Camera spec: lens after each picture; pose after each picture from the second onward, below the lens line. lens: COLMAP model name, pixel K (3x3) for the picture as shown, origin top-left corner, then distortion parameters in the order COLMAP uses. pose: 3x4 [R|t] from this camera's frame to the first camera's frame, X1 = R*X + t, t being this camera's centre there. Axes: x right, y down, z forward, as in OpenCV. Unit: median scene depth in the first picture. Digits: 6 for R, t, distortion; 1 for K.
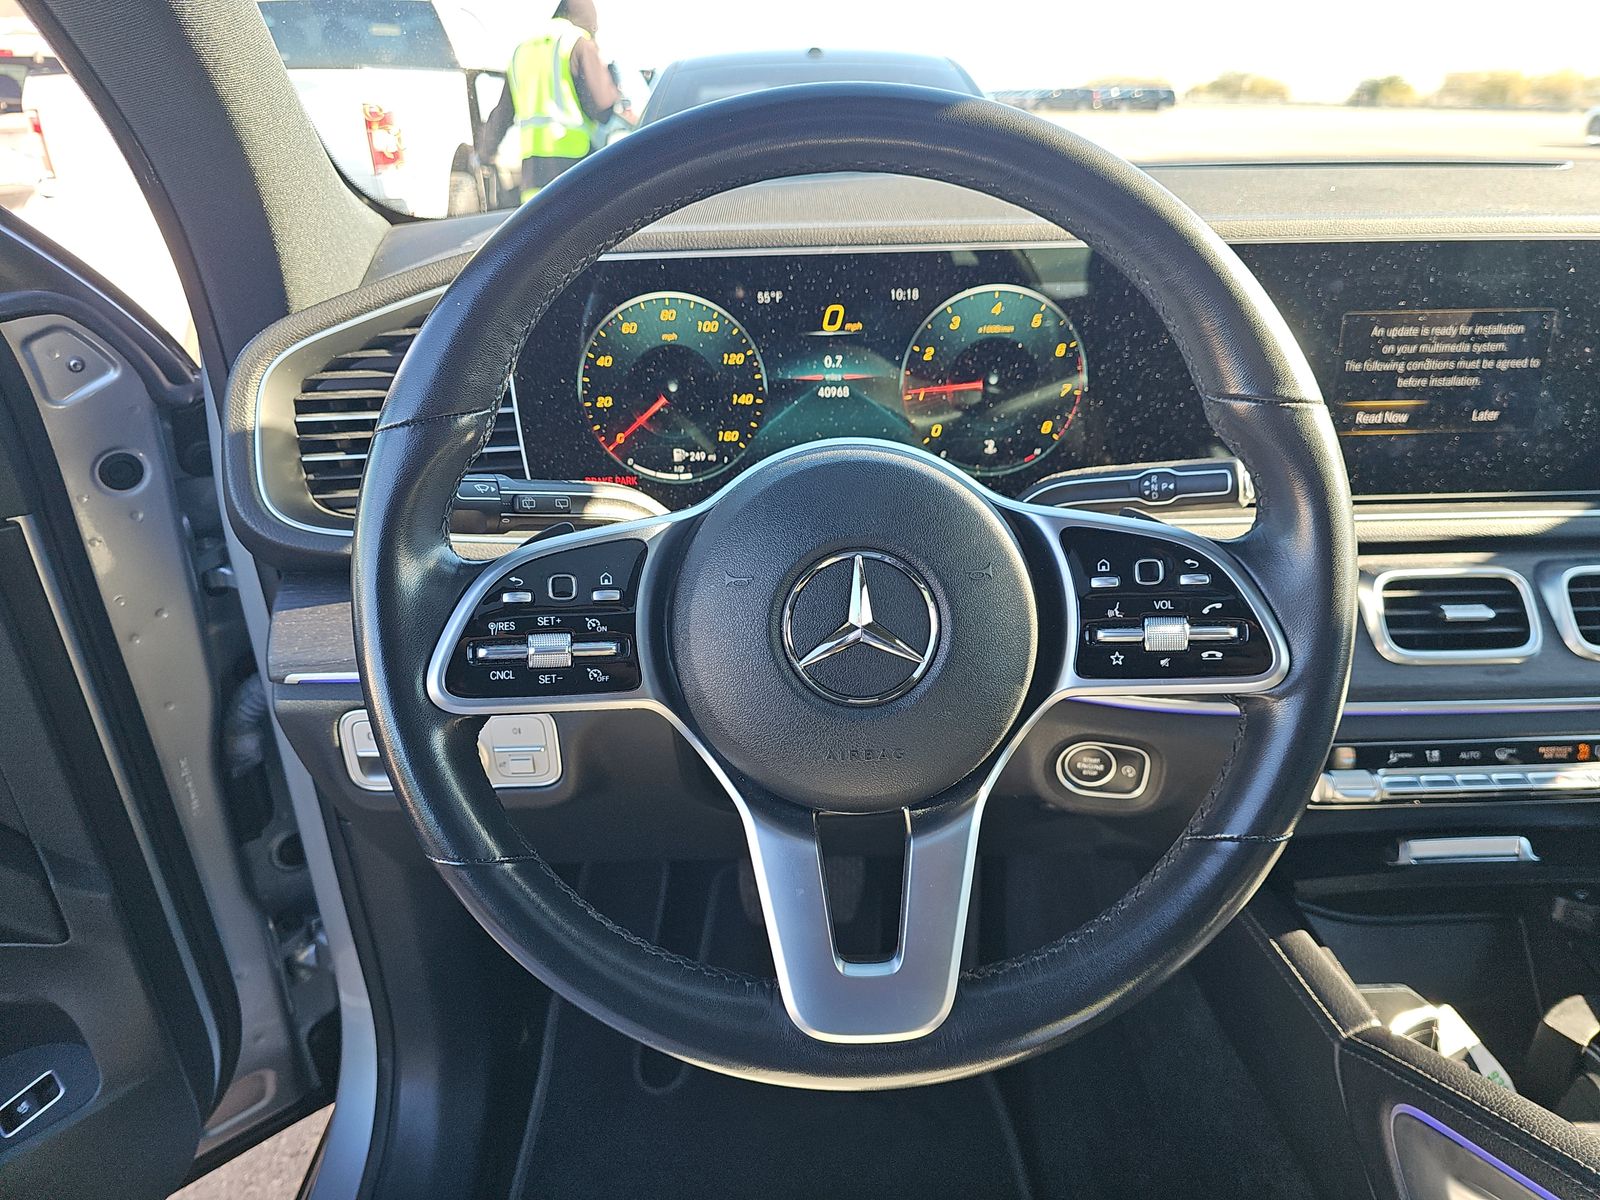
lens RADIAL K [[1068.3, 0, 808.5], [0, 1068.3, 612.8], [0, 0, 1]] dist [0.016656, -0.021118]
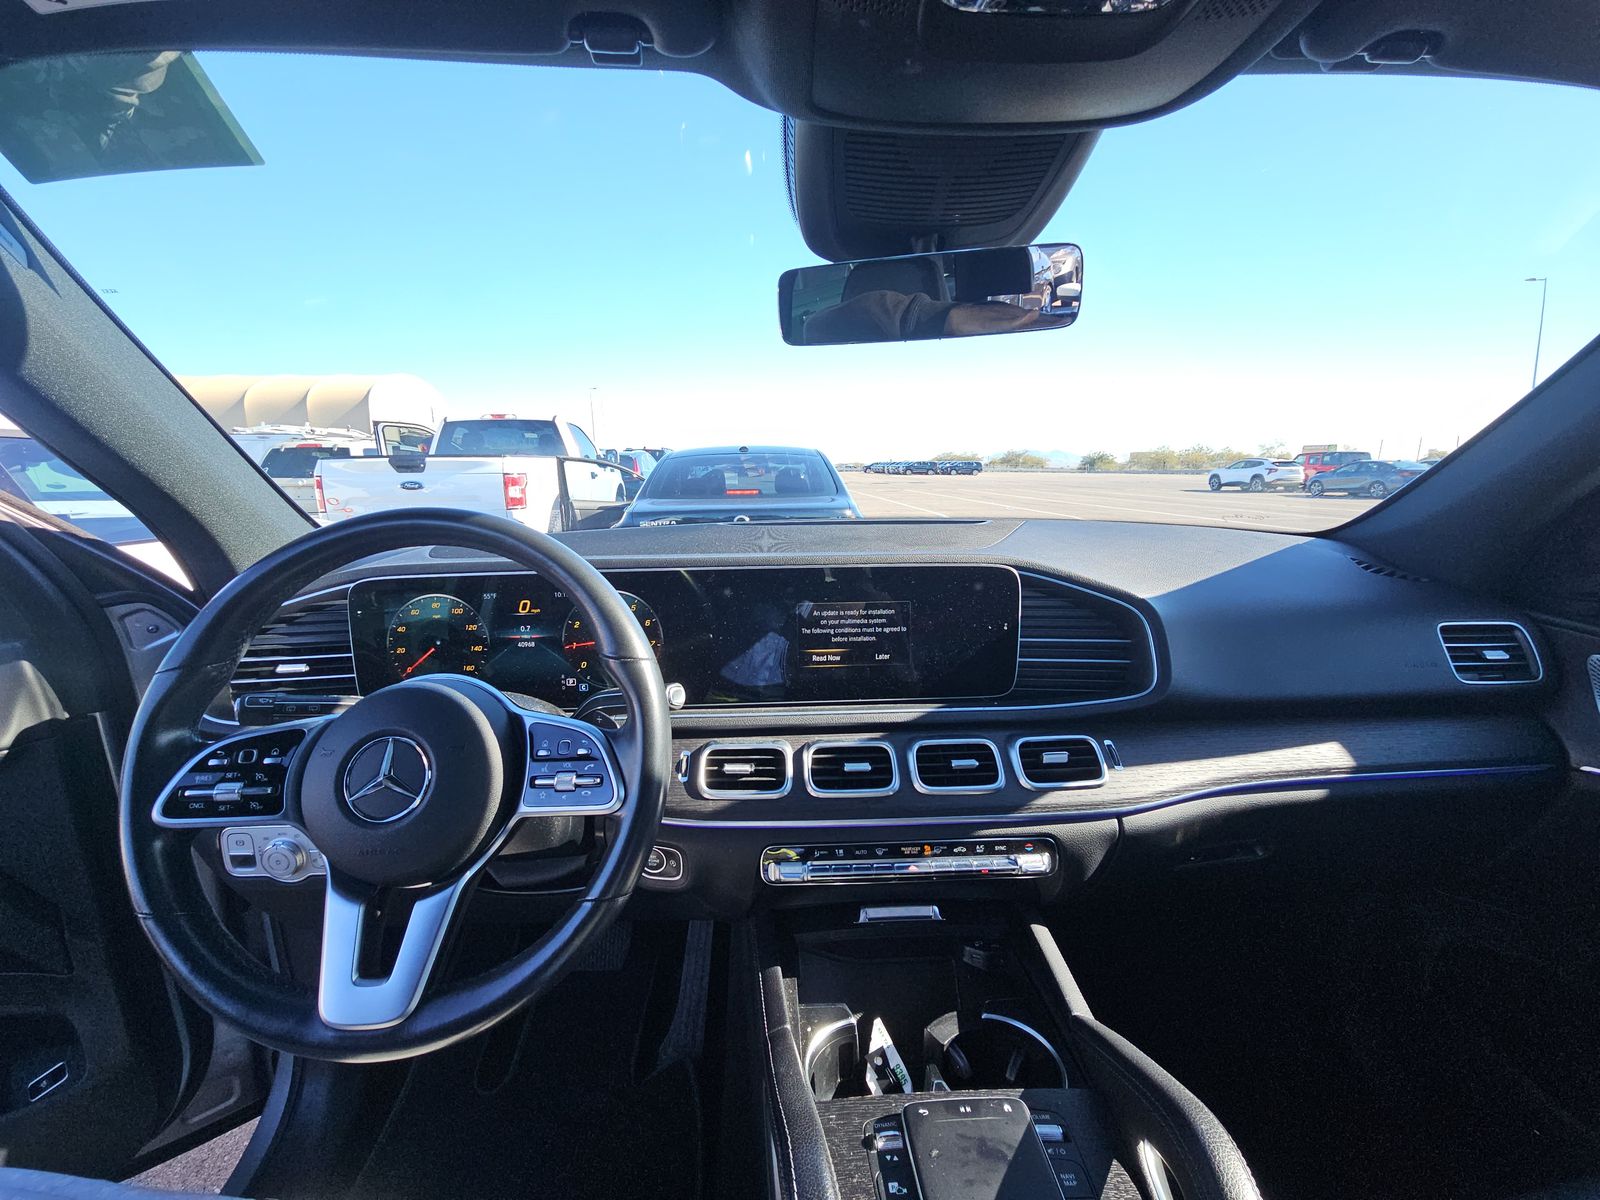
lens RADIAL K [[649.7, 0, 789.5], [0, 649.7, 590.3], [0, 0, 1]] dist [-0.003910, -0.000533]
pose [[0.999983, -0.001470, 0.005668, 0.475472], [0.002873, 0.966636, -0.256139, -0.007972], [-0.005102, 0.256151, 0.966623, -0.117513]]
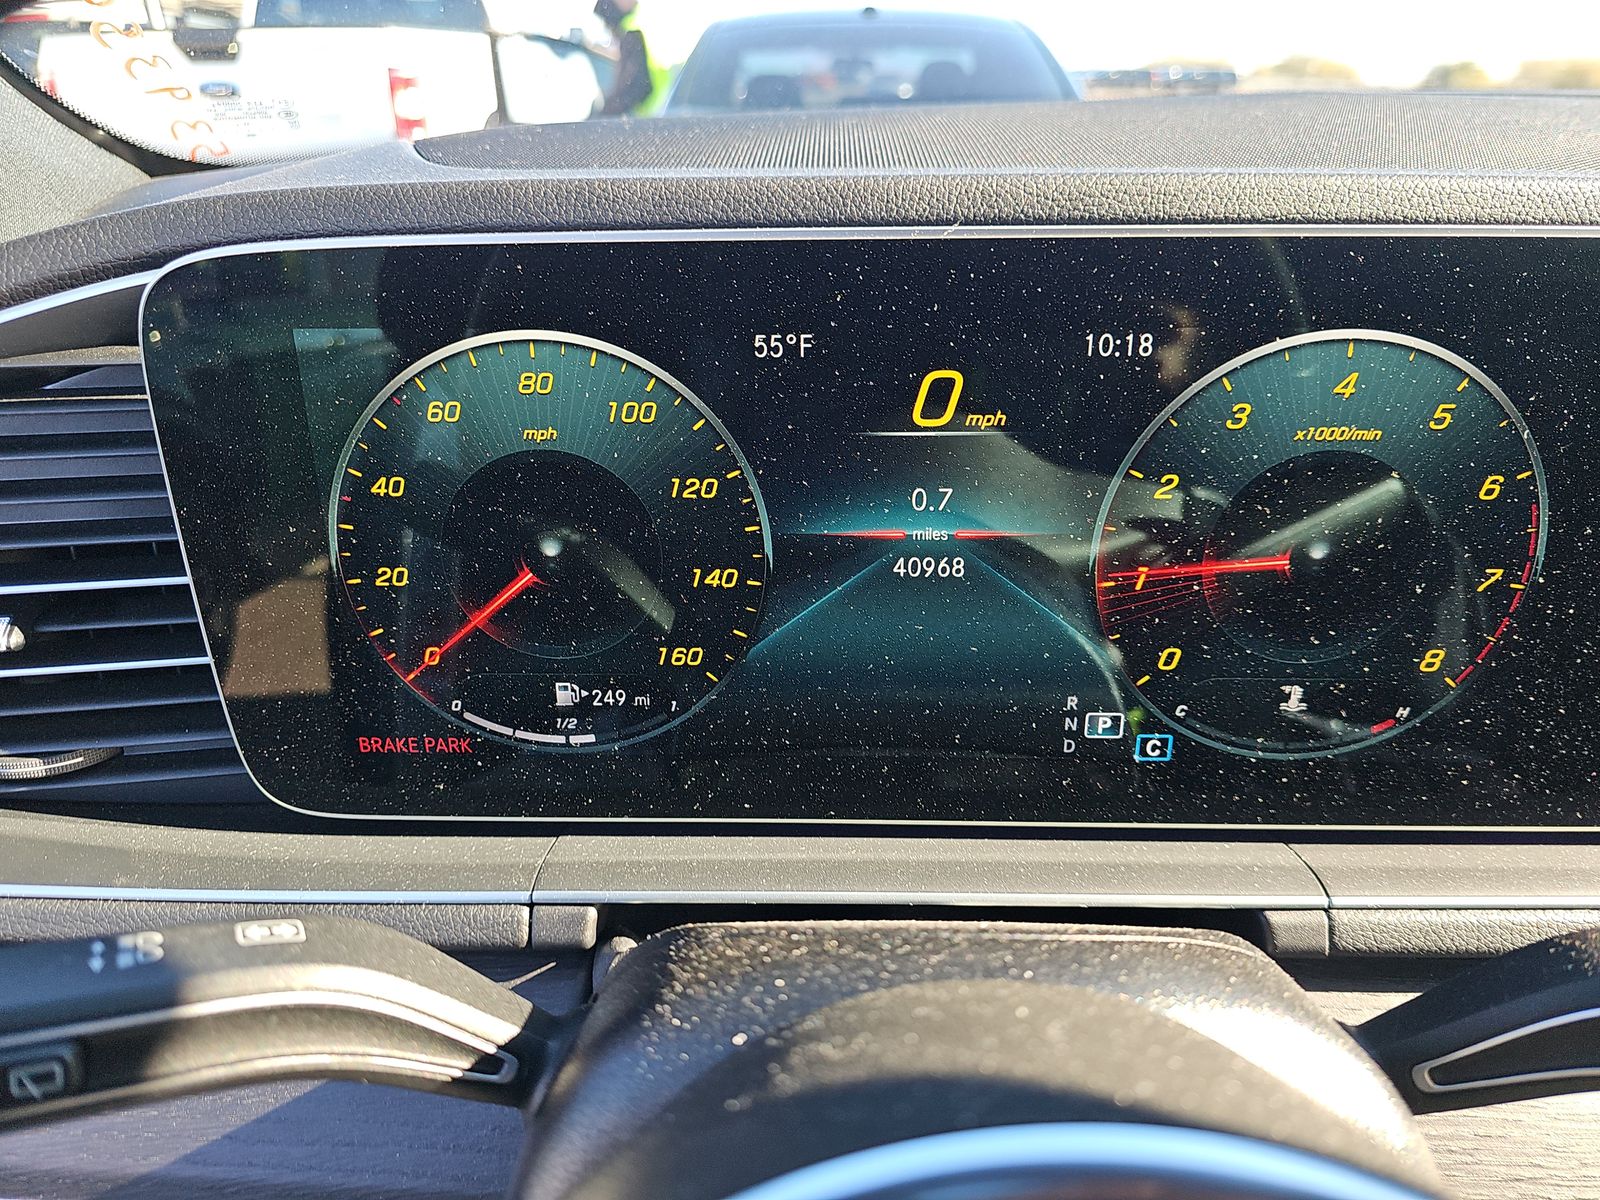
lens RADIAL K [[1068.3, 0, 789.2], [0, 1068.3, 588.4], [0, 0, 1]] dist [0.016656, -0.021118]
pose [[0.998269, 0.033924, -0.048037, -0.011176], [-0.034082, 0.999416, -0.002460, -0.196147], [0.047926, 0.004093, 0.998843, 0.577685]]
